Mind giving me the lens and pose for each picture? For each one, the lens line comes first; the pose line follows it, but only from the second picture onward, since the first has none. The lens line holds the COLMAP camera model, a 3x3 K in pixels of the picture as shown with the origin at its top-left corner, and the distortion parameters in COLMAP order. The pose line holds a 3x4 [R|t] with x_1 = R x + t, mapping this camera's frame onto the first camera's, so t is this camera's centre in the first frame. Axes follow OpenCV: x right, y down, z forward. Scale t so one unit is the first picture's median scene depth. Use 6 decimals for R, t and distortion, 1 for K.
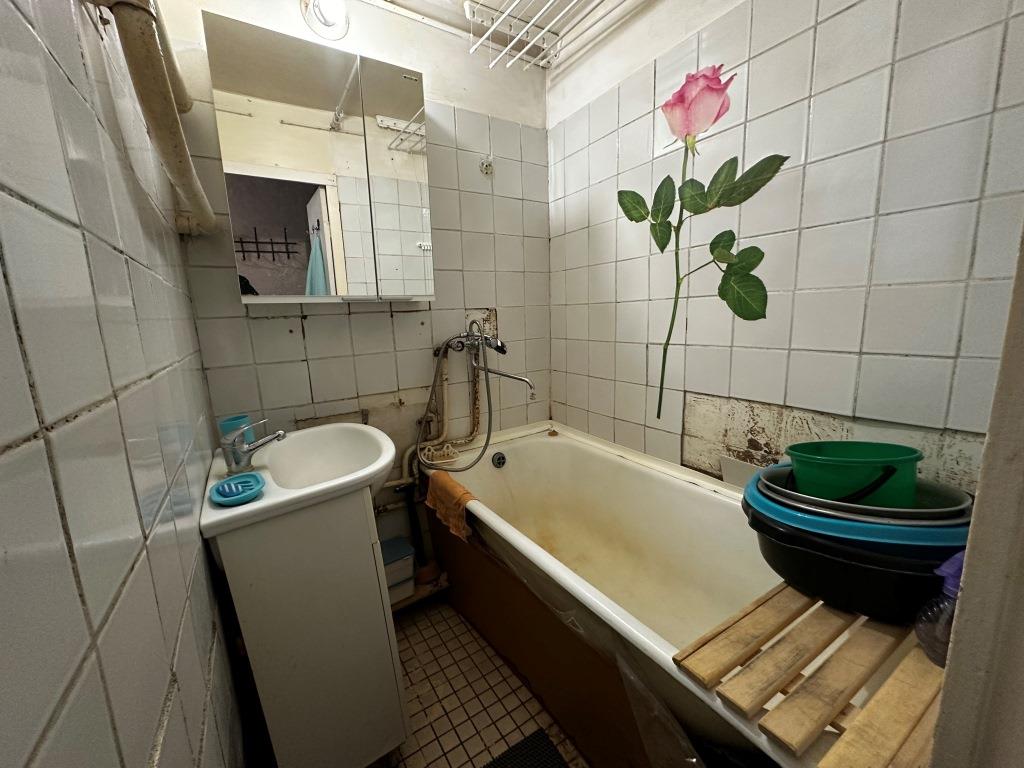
lens RADIAL K [[405.8, 0, 512.1], [0, 405.8, 382.0], [0, 0, 1]] dist [-0.002535, 0.000071]
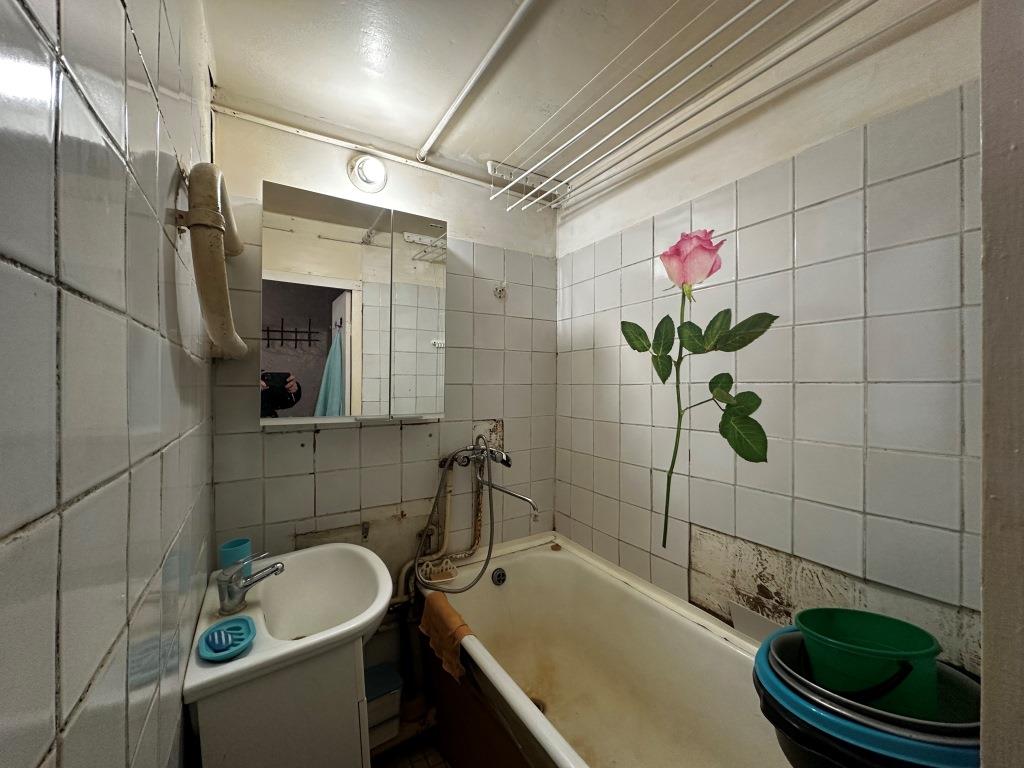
lens RADIAL K [[405.8, 0, 511.6], [0, 405.8, 383.2], [0, 0, 1]] dist [-0.002535, 0.000071]
pose [[0.998997, 0.038636, -0.022625, 0.002639], [-0.042001, 0.983727, -0.174689, -0.122117], [0.015507, 0.175464, 0.984364, -0.034505]]
